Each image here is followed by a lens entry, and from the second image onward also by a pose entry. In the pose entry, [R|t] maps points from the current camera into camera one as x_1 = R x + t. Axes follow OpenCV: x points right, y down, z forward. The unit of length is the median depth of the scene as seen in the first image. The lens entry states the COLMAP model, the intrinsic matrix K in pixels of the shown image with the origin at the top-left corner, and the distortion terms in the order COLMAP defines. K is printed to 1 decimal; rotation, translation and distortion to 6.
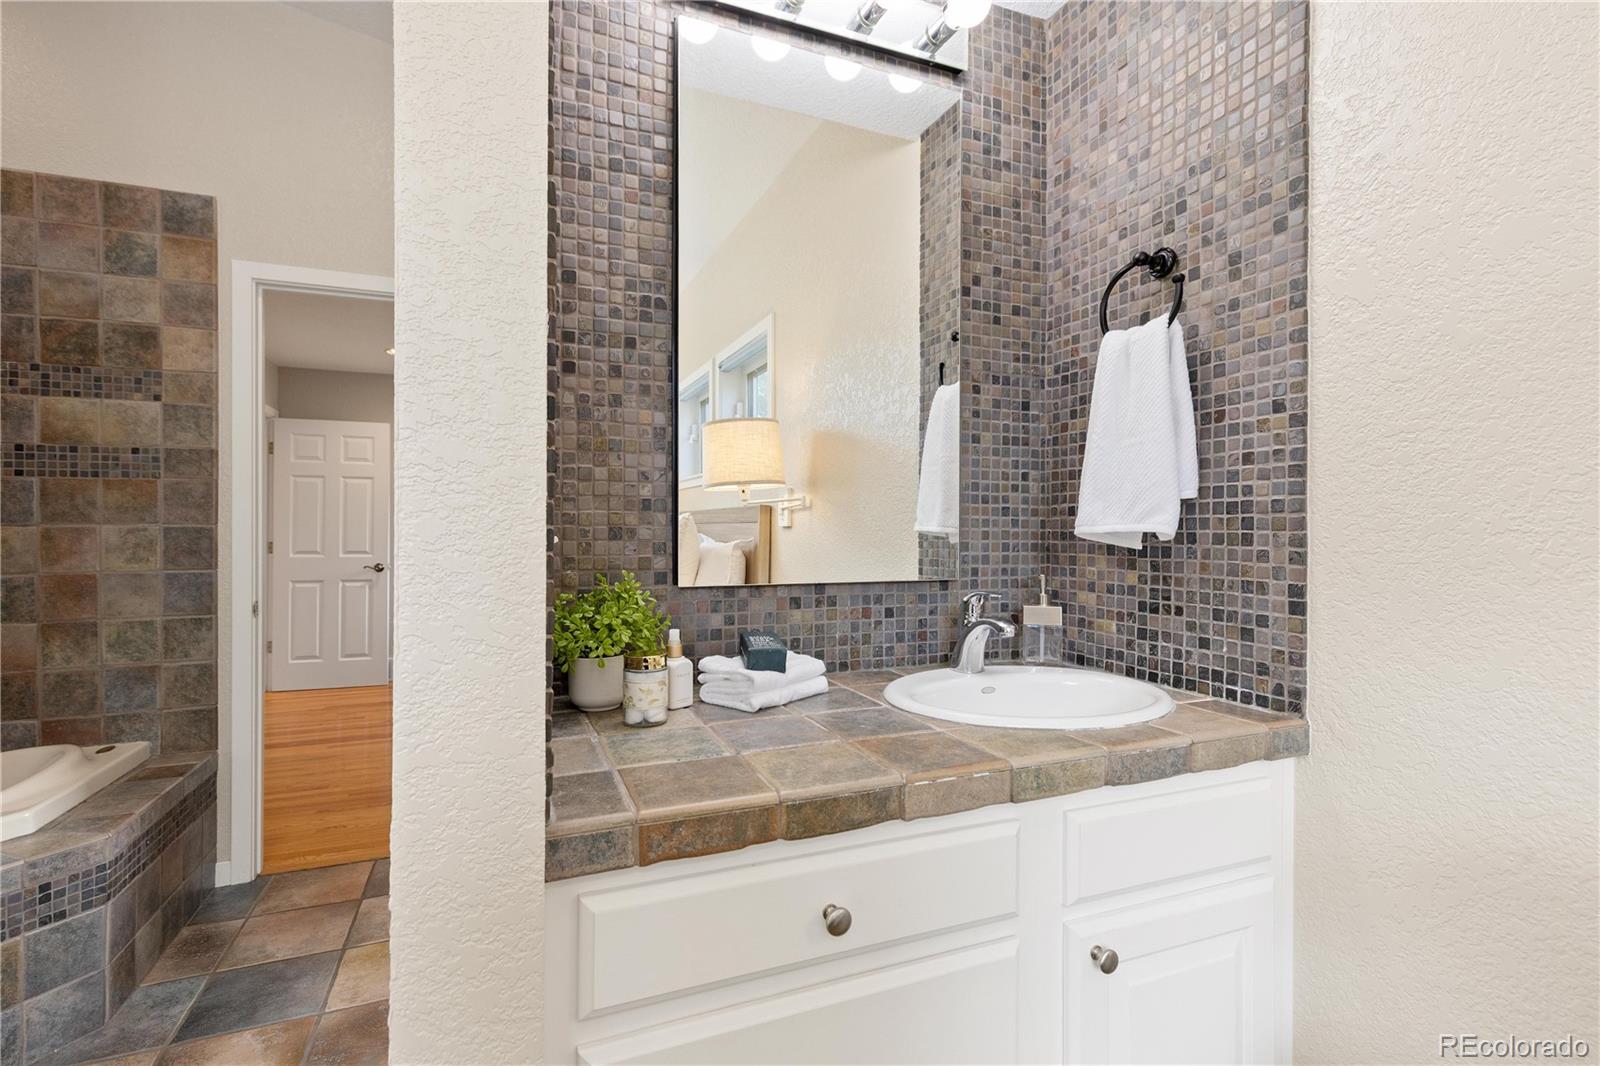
lens RADIAL K [[733.2, 0, 796.2], [0, 733.2, 527.7], [0, 0, 1]] dist [0.010229, -0.002223]
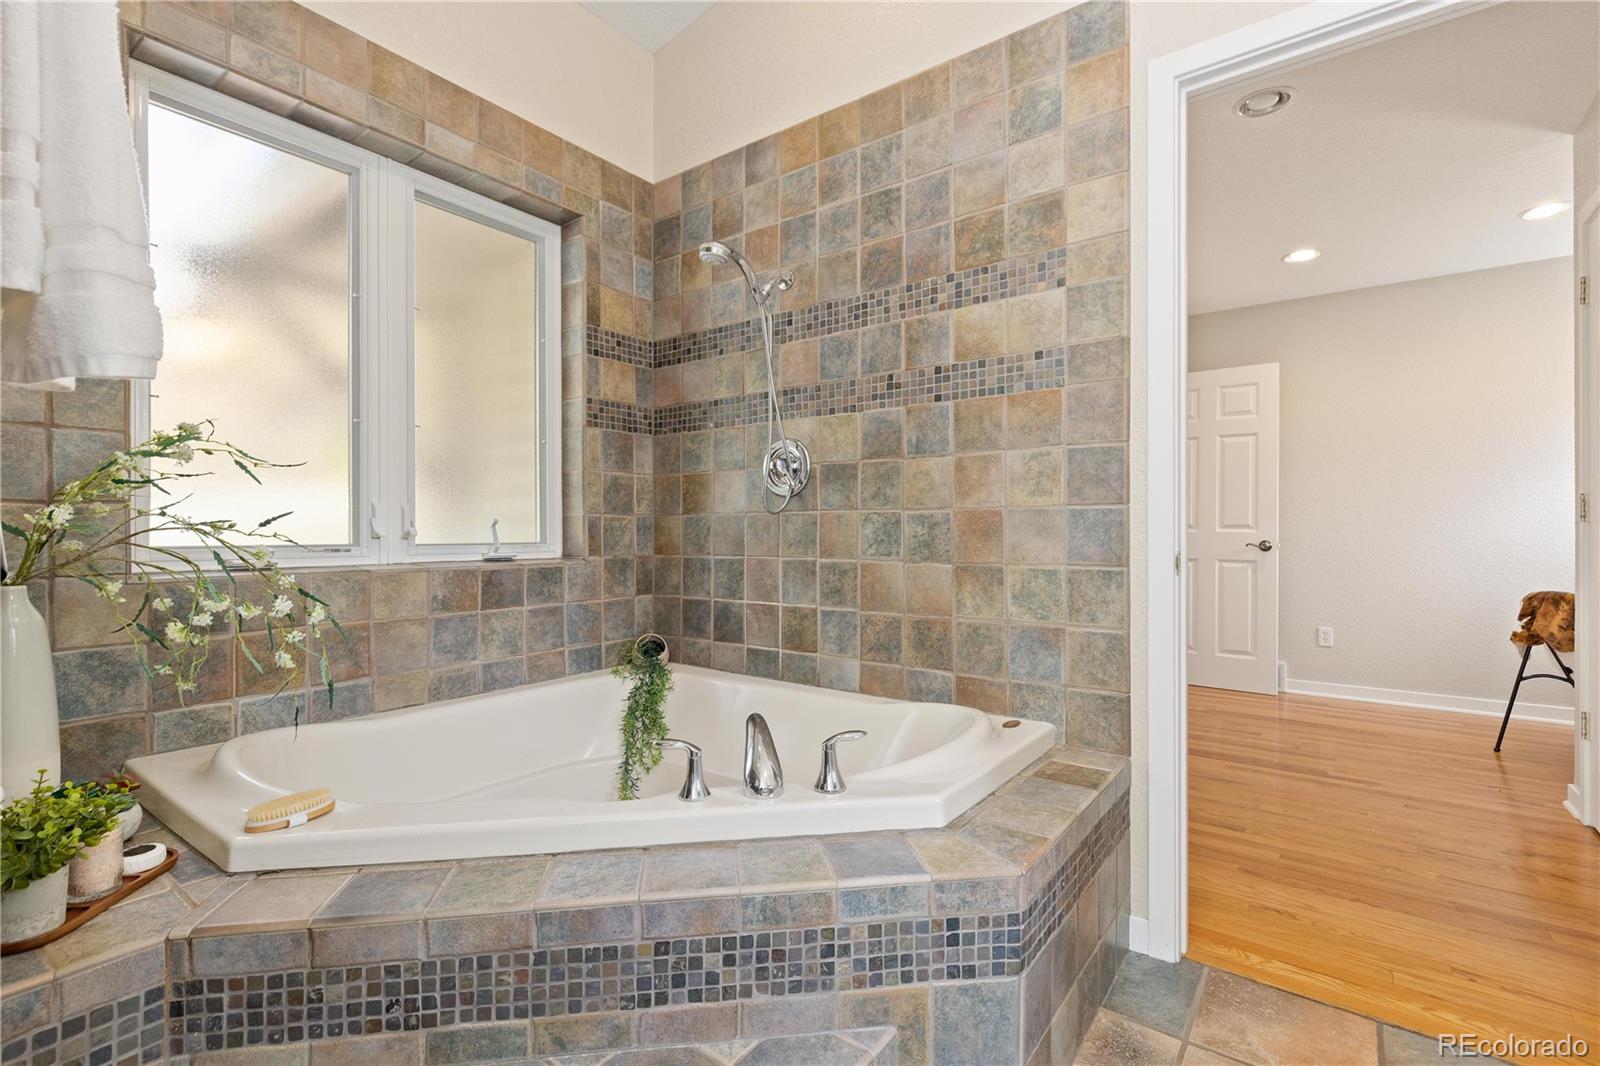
lens RADIAL K [[733.2, 0, 789.8], [0, 733.2, 530.0], [0, 0, 1]] dist [0.010229, -0.002223]
pose [[0.513213, 0.001232, -0.858261, -0.345690], [0.001819, 0.999995, 0.002523, 0.079654], [0.858260, -0.002856, 0.513208, 0.355124]]
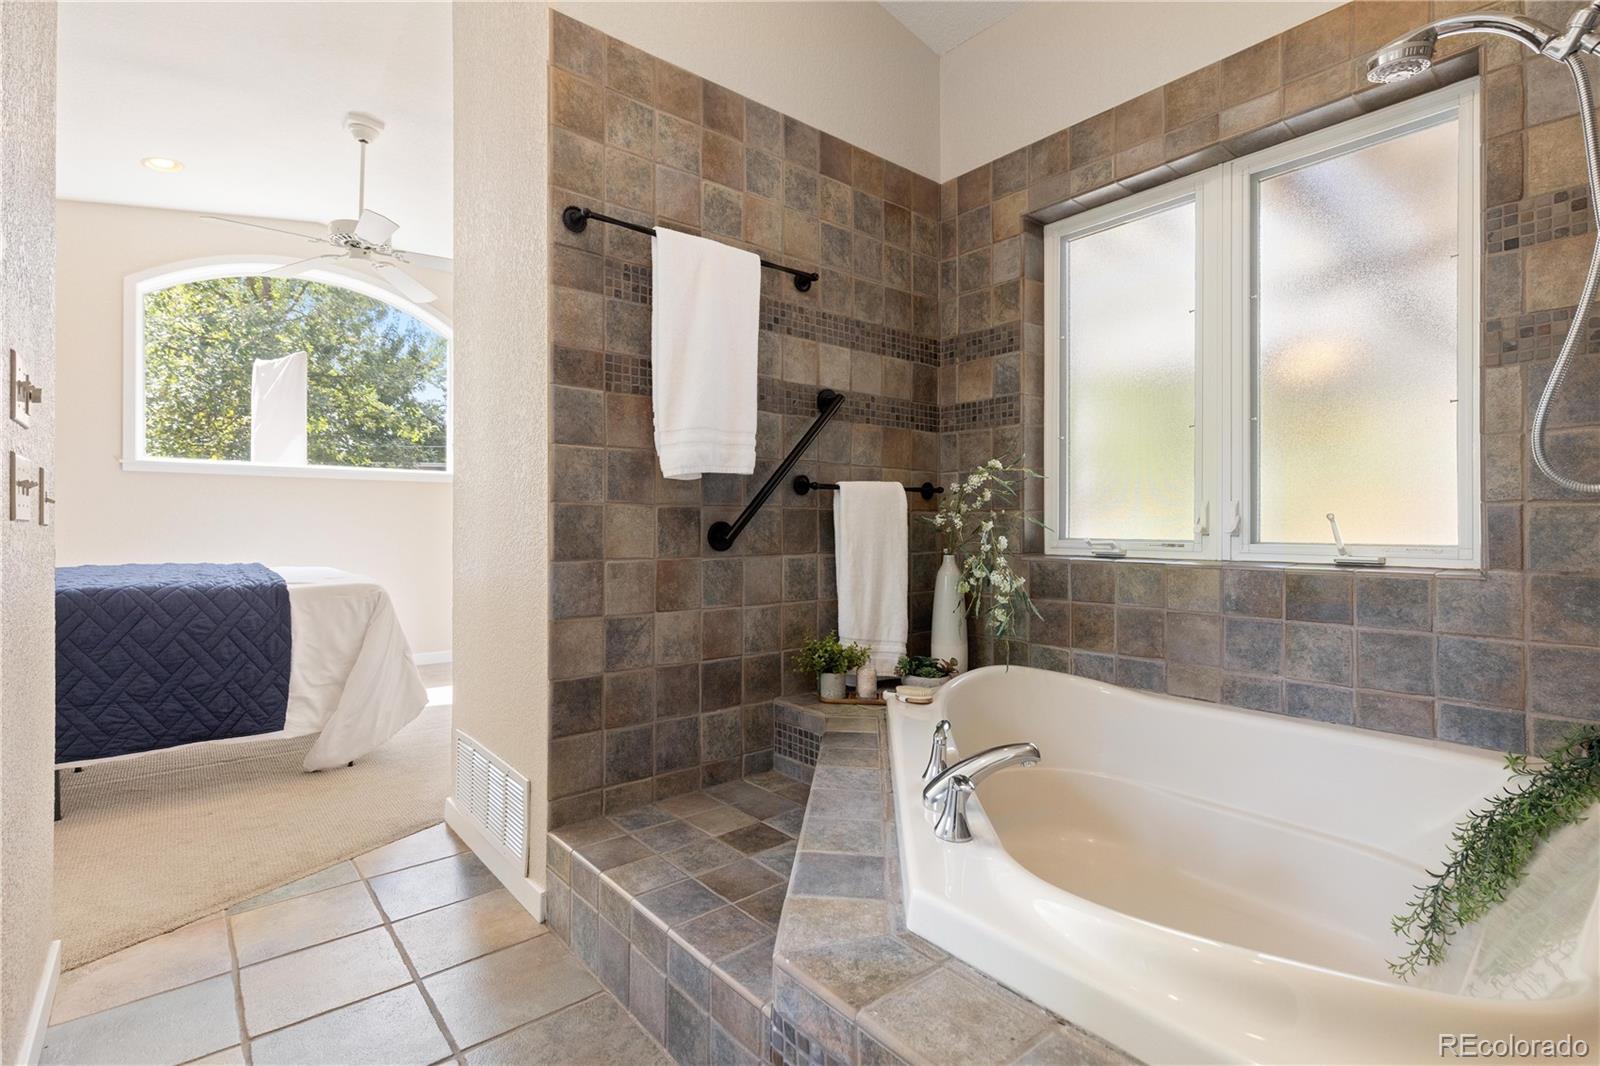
lens RADIAL K [[733.2, 0, 785.1], [0, 733.2, 527.5], [0, 0, 1]] dist [0.010229, -0.002223]
pose [[-0.954280, -0.003960, -0.298887, -0.595955], [-0.003390, 0.999991, -0.002426, 0.085845], [0.298894, -0.001302, -0.954285, 1.172439]]
